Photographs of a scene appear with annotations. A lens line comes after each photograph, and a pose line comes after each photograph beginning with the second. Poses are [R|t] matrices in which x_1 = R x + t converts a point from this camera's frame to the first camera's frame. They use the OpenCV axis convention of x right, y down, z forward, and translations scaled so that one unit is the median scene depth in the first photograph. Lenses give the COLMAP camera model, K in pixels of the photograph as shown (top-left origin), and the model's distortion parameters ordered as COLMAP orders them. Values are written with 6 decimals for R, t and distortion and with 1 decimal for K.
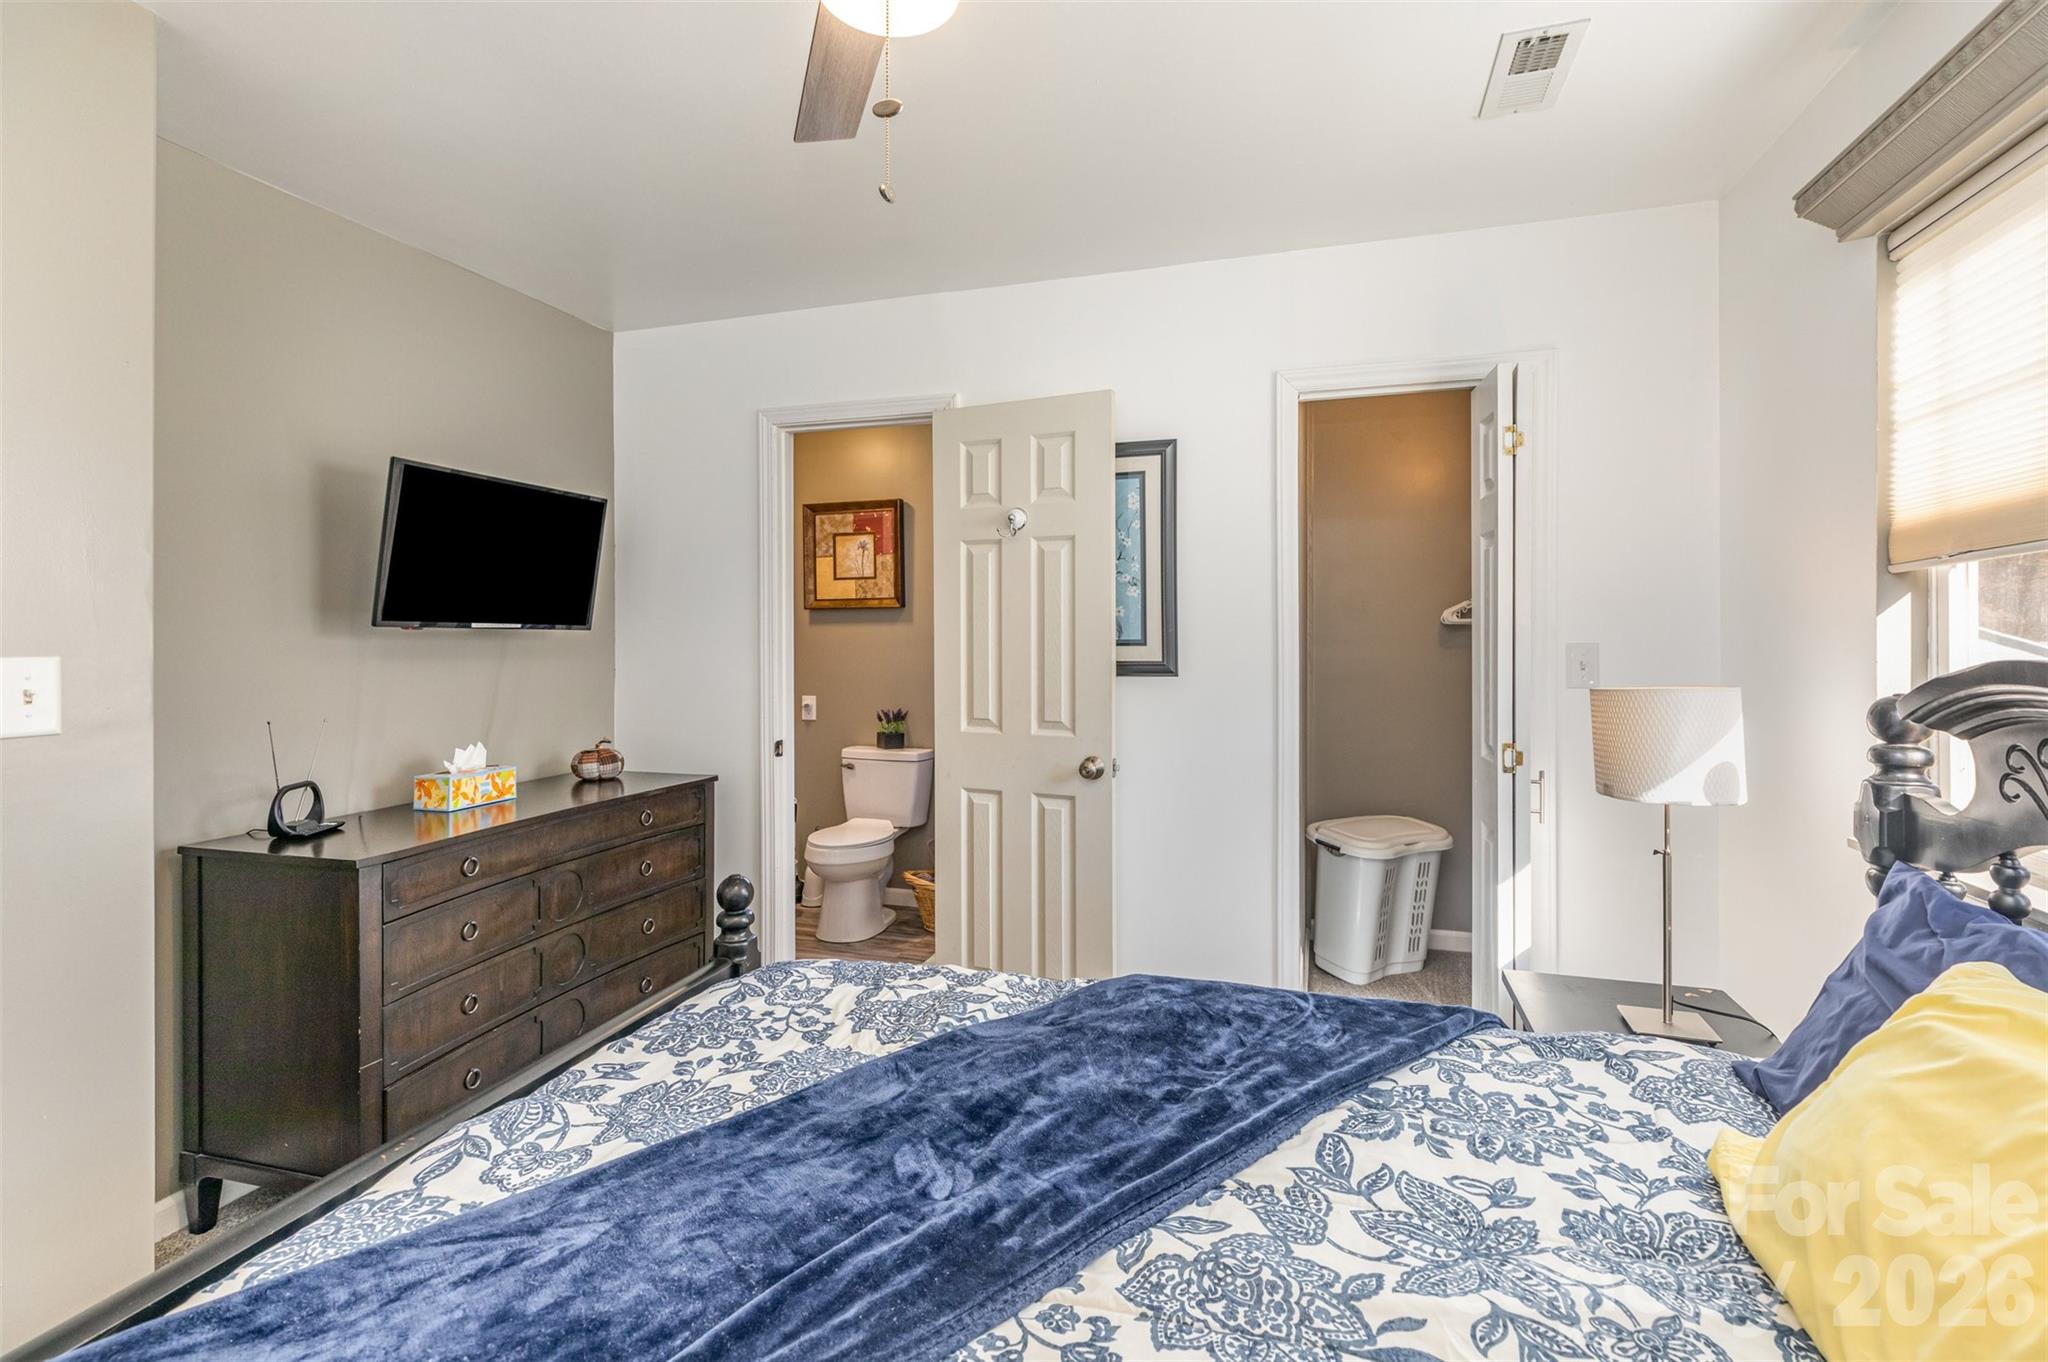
lens RADIAL K [[935.4, 0, 998.8], [0, 935.4, 638.6], [0, 0, 1]] dist [0.008618, -0.000722]
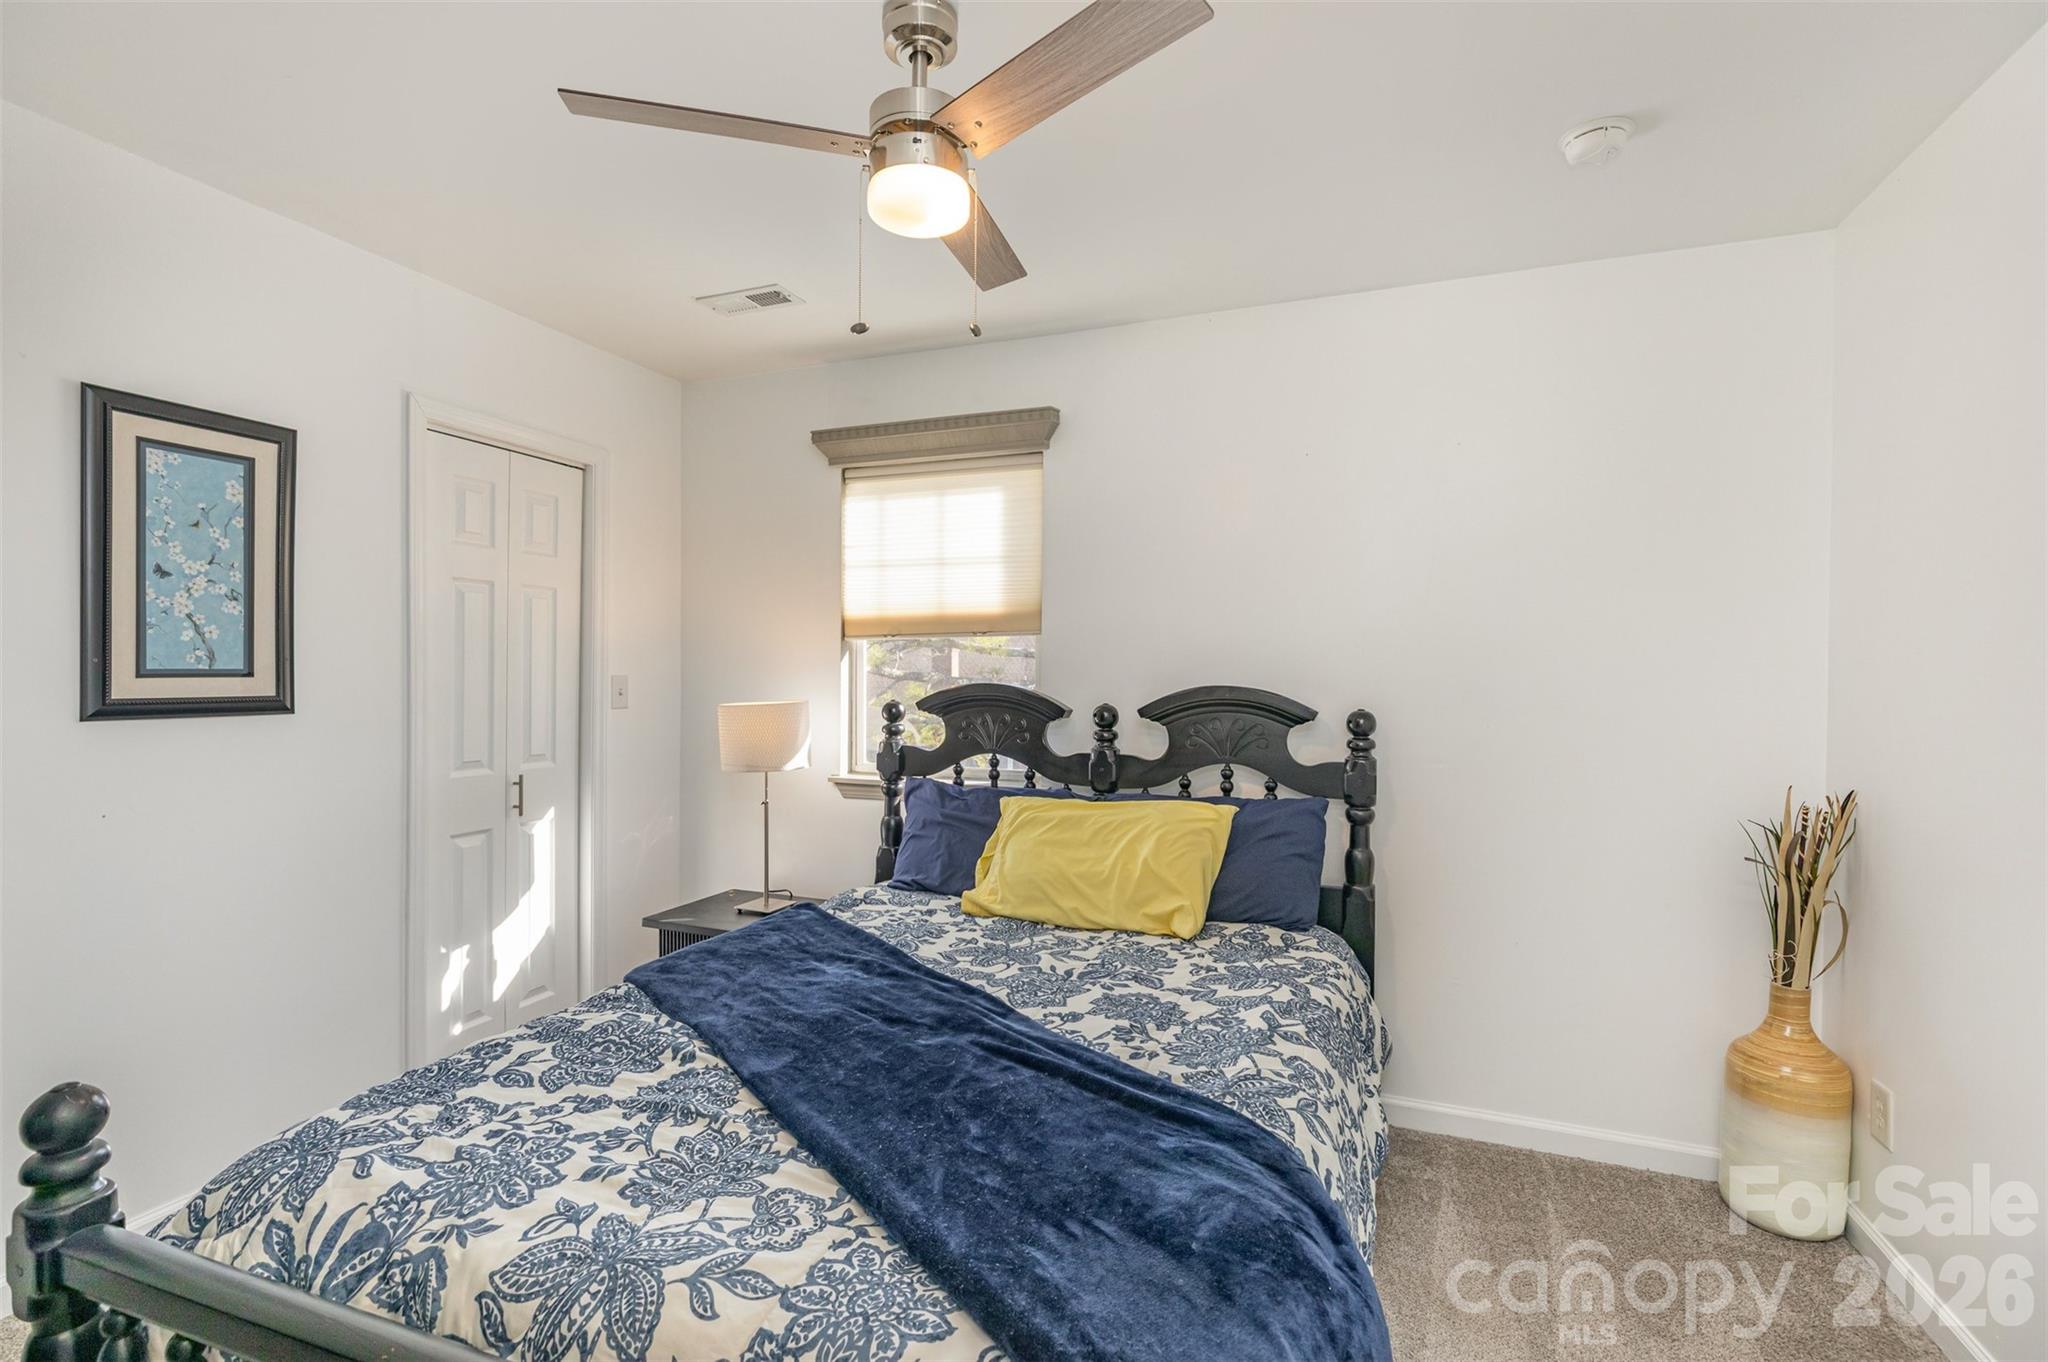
lens RADIAL K [[935.4, 0, 1018.5], [0, 935.4, 682.8], [0, 0, 1]] dist [0.008618, -0.000722]
pose [[0.073399, -0.003363, 0.997297, -1.056852], [-0.004772, 0.999982, 0.003723, 0.010441], [-0.997291, -0.005032, 0.073382, 0.519499]]
